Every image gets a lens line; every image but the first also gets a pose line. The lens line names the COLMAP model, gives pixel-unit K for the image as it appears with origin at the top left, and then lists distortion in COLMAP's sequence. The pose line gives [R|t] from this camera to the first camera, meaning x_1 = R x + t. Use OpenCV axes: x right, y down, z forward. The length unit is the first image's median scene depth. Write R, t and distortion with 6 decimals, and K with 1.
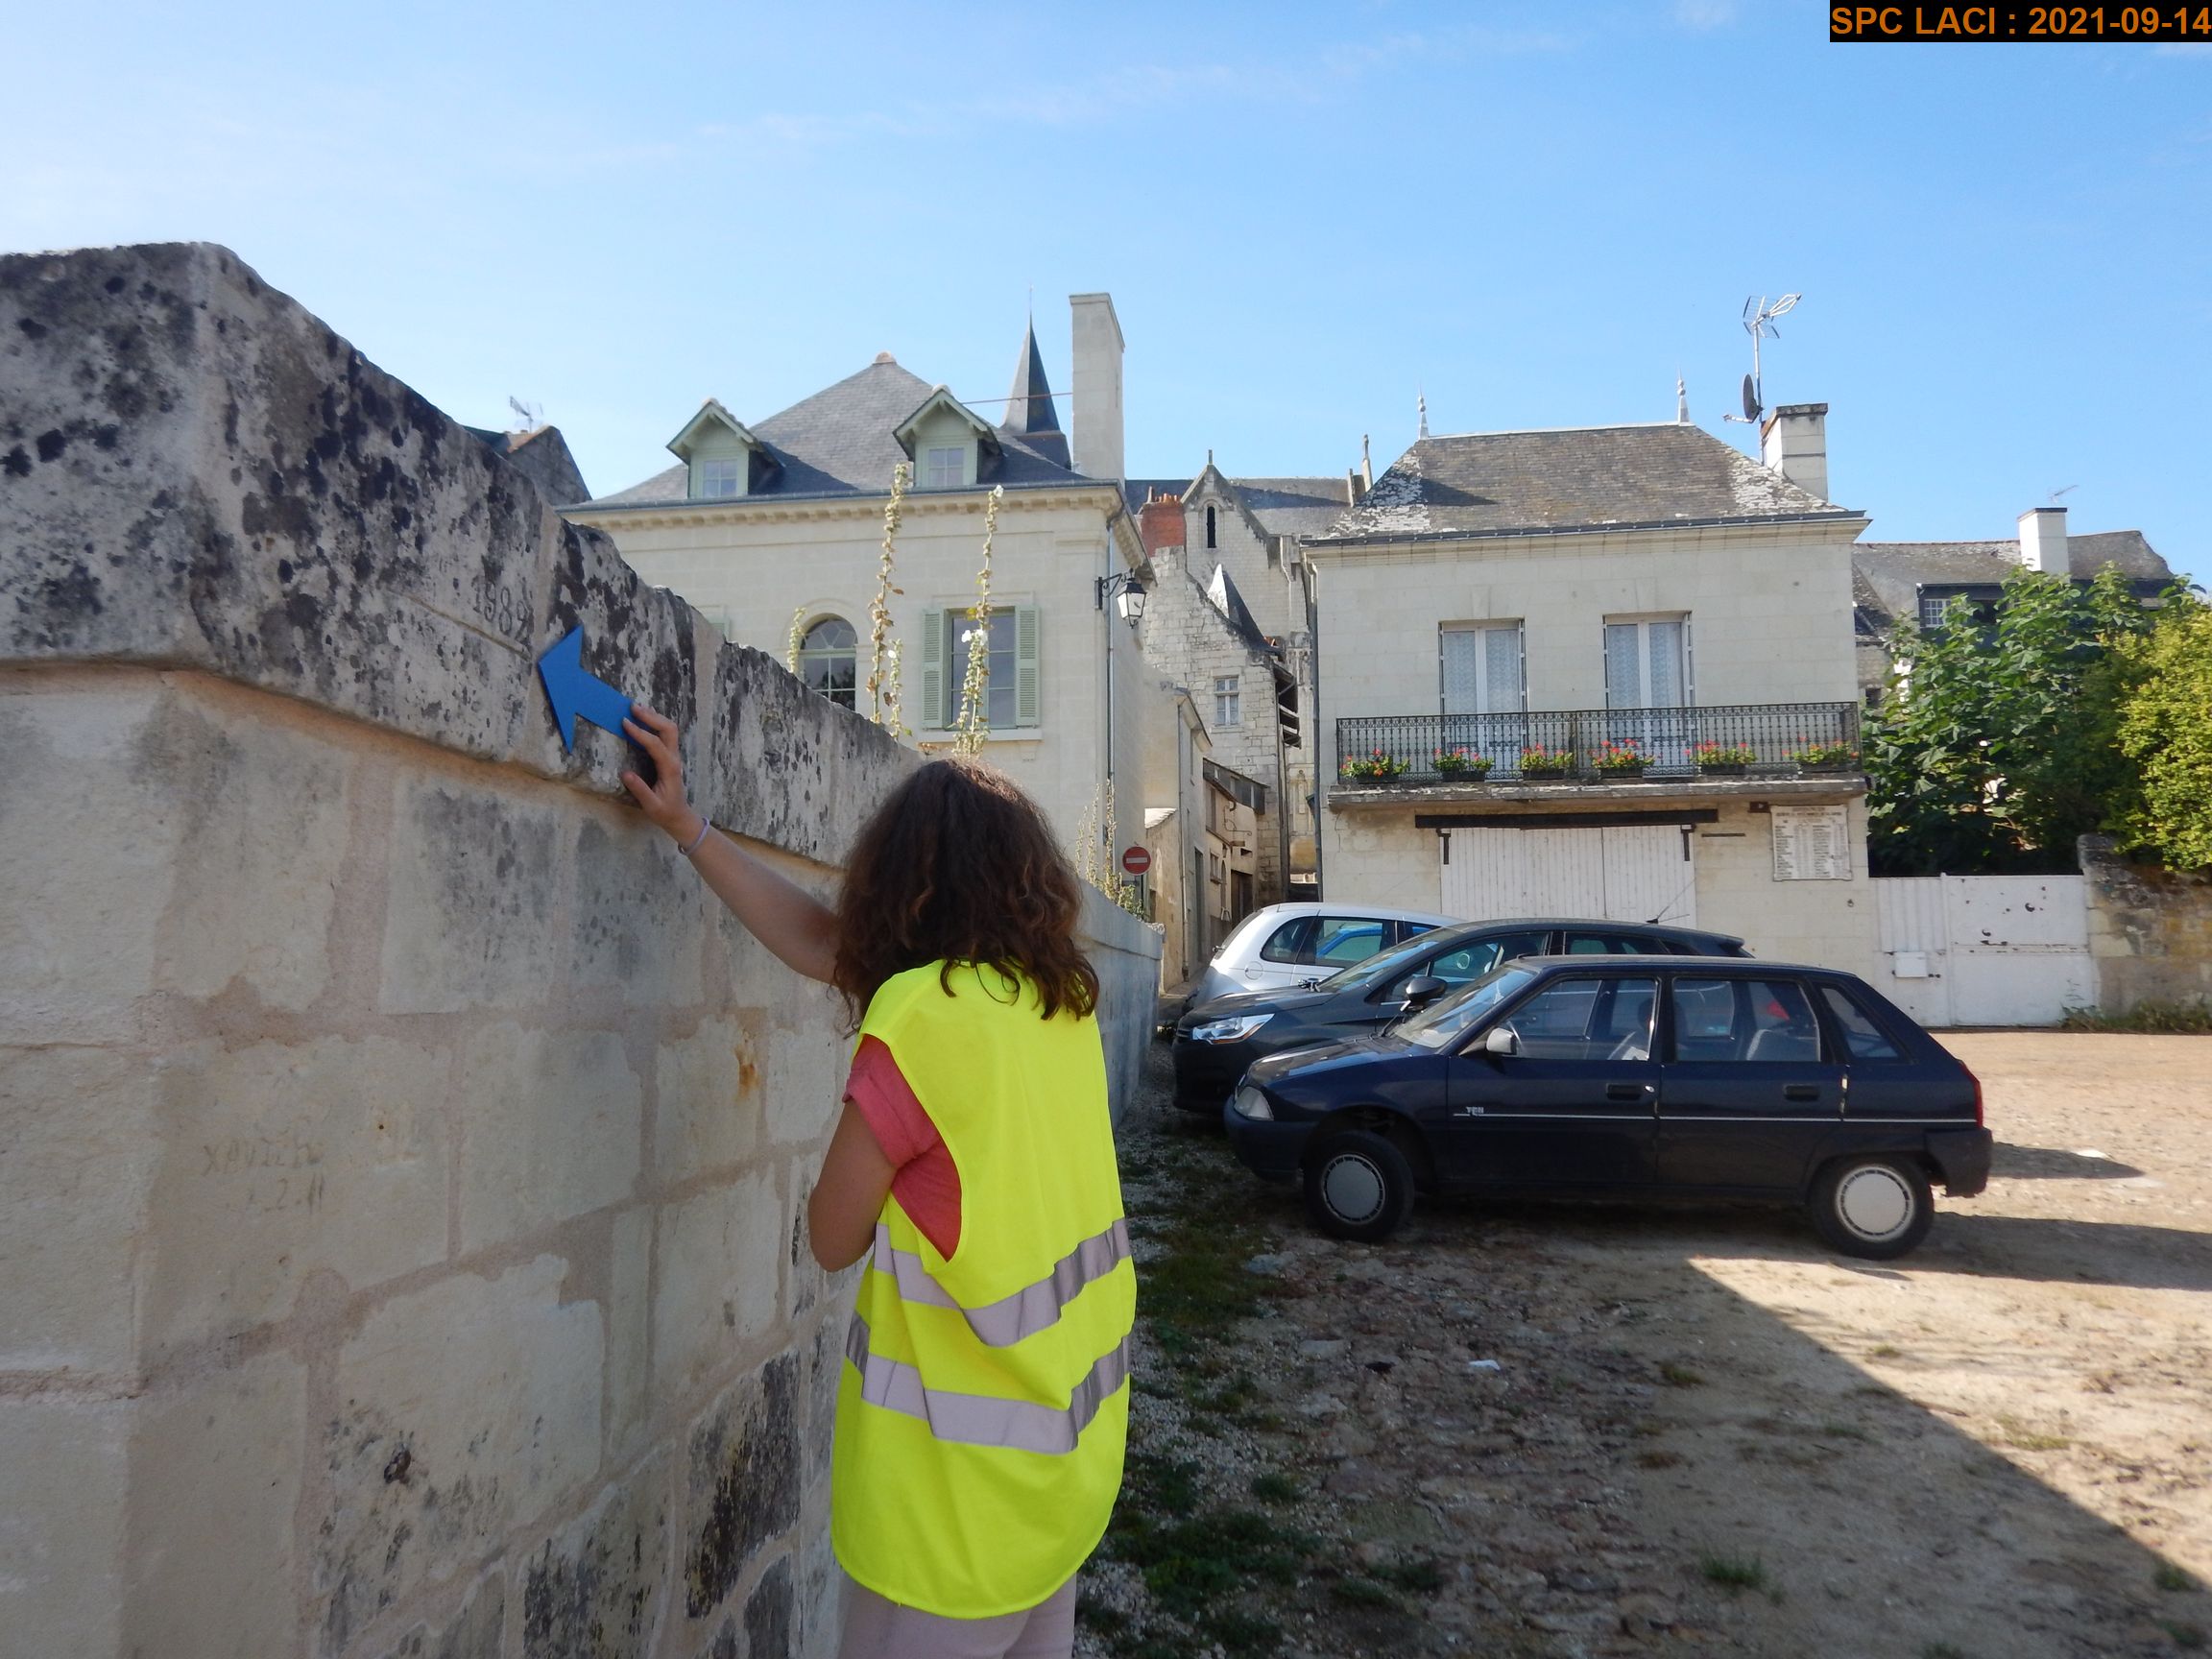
lens RADIAL K [[1513.5, 0, 1093.3], [0, 1513.5, 821.1], [0, 0, 1]] dist [0.003216, 0.003482]
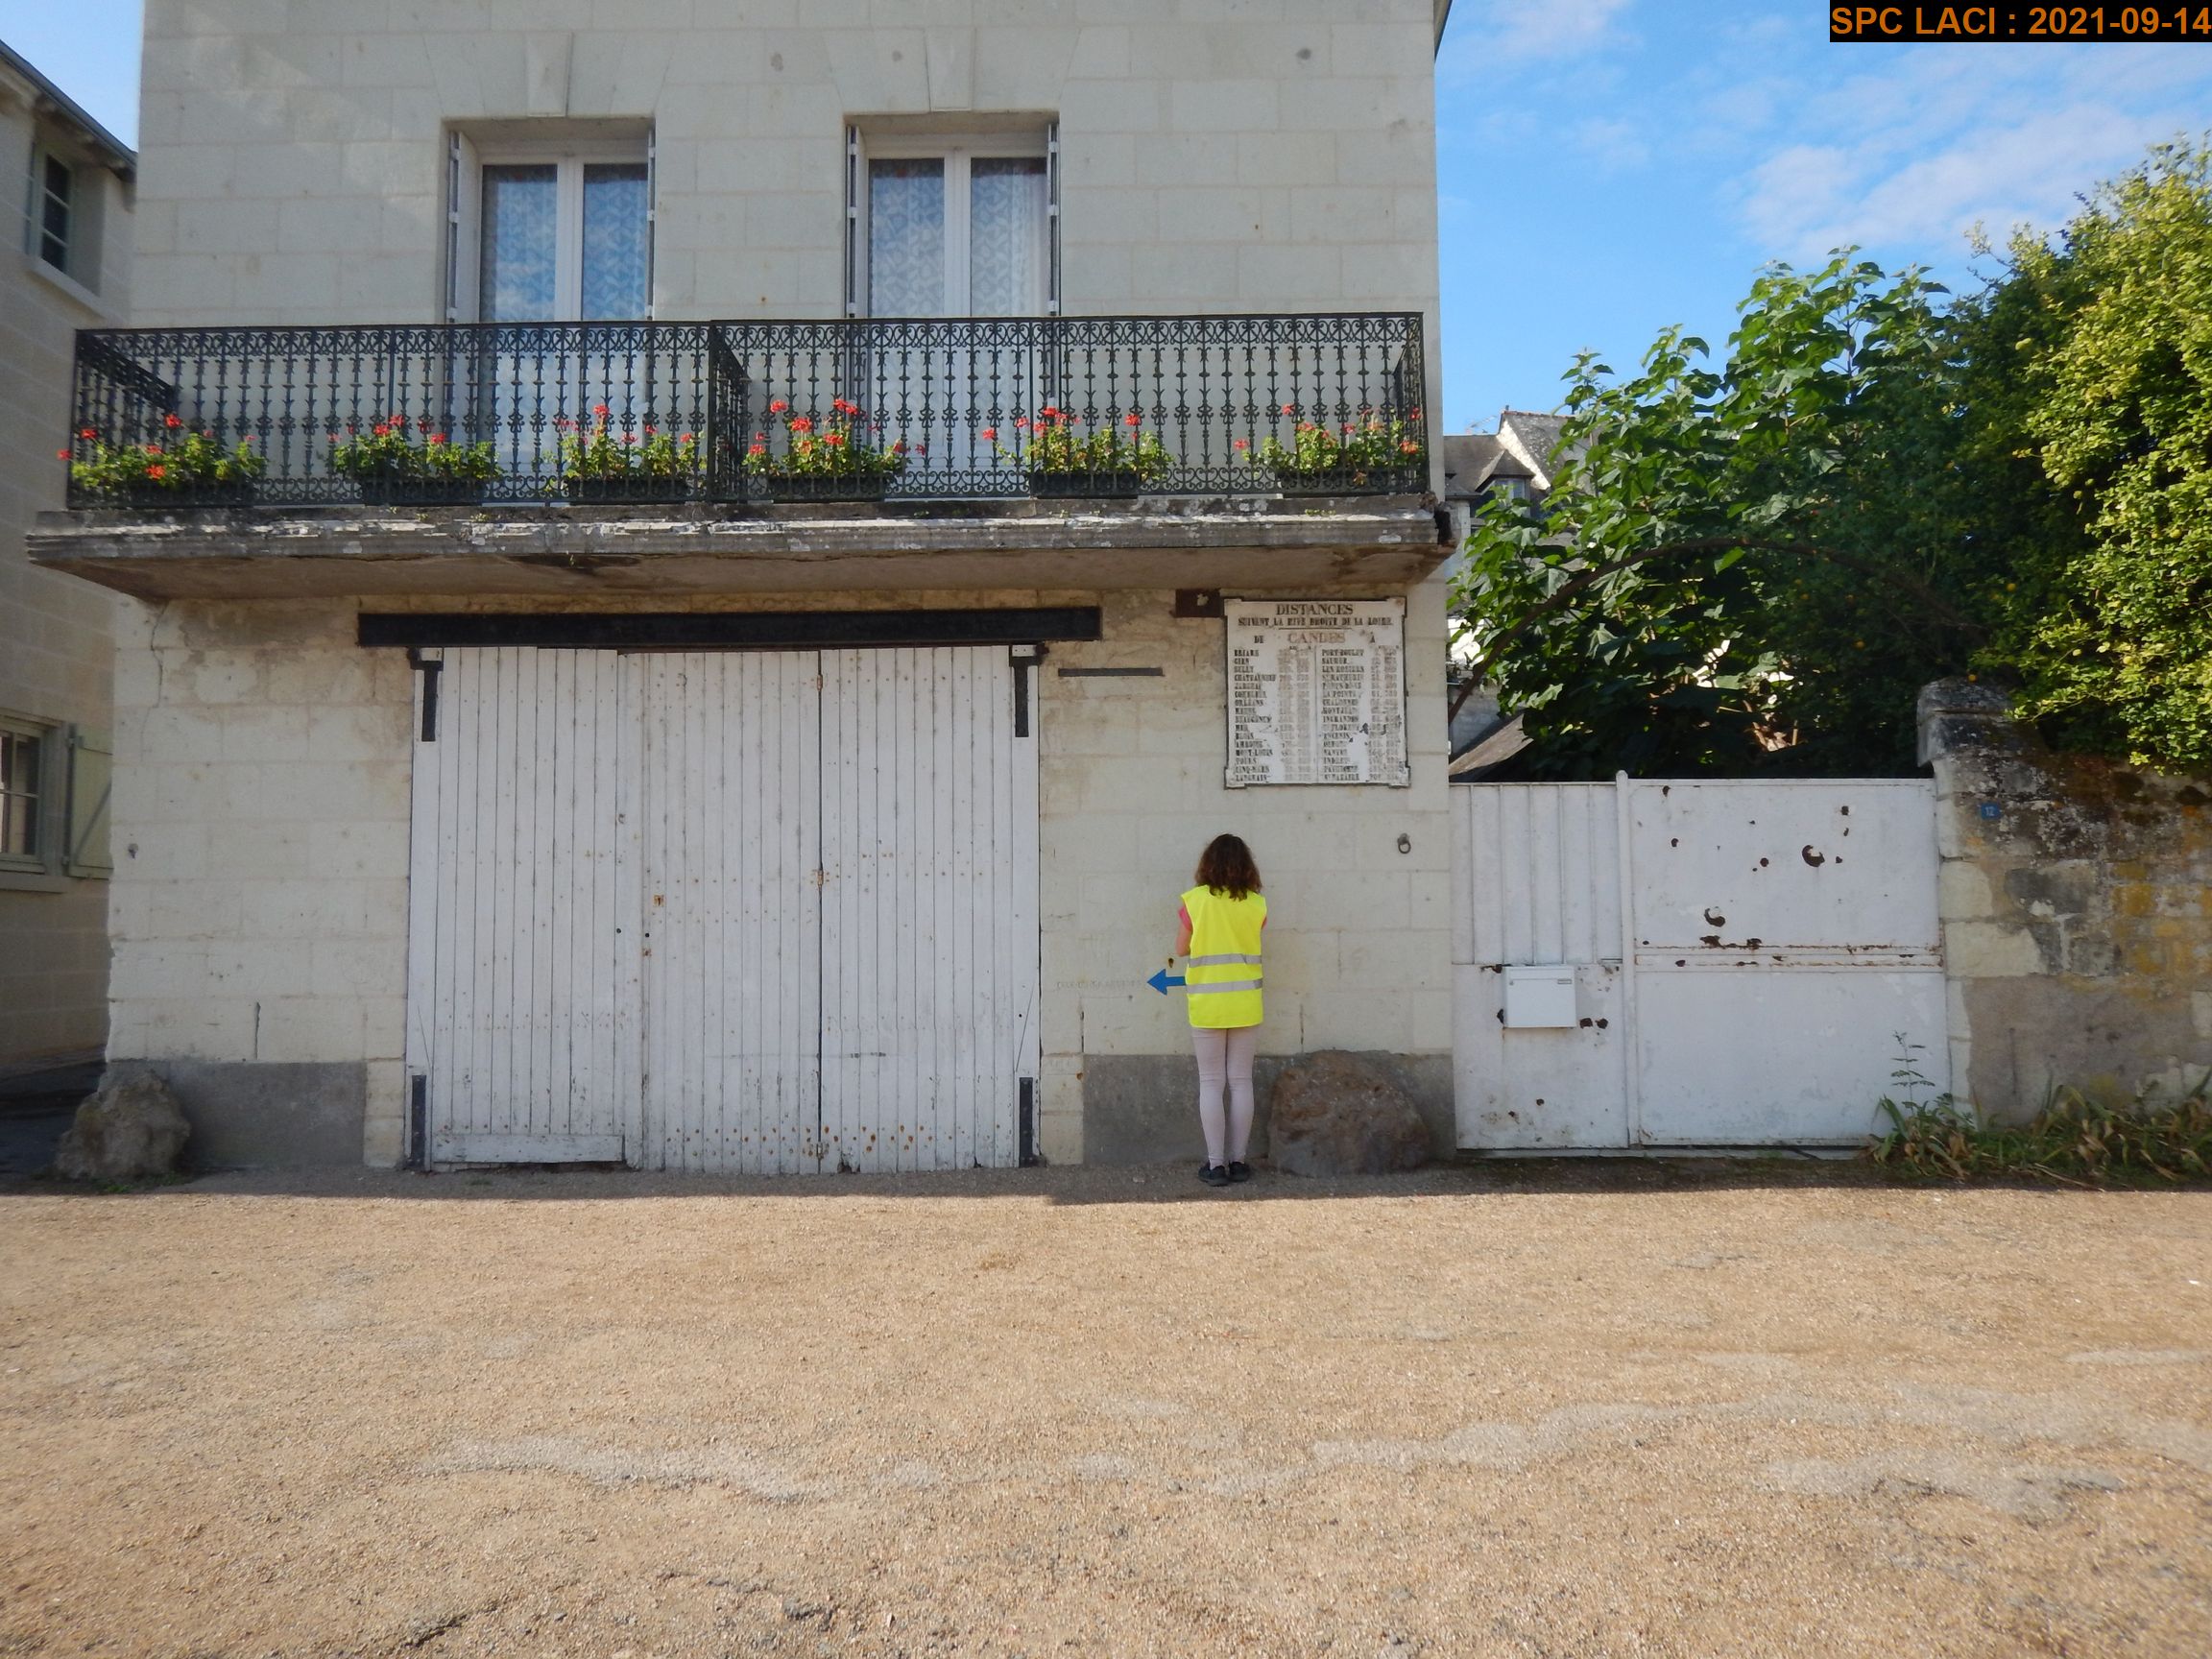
lens RADIAL K [[1513.5, 0, 1114.0], [0, 1513.5, 833.5], [0, 0, 1]] dist [0.003216, 0.003482]
pose [[0.984983, 0.005206, 0.172571, 0.356602], [-0.012220, 0.999141, 0.039609, 0.036498], [-0.172217, -0.041123, 0.984200, 0.622451]]
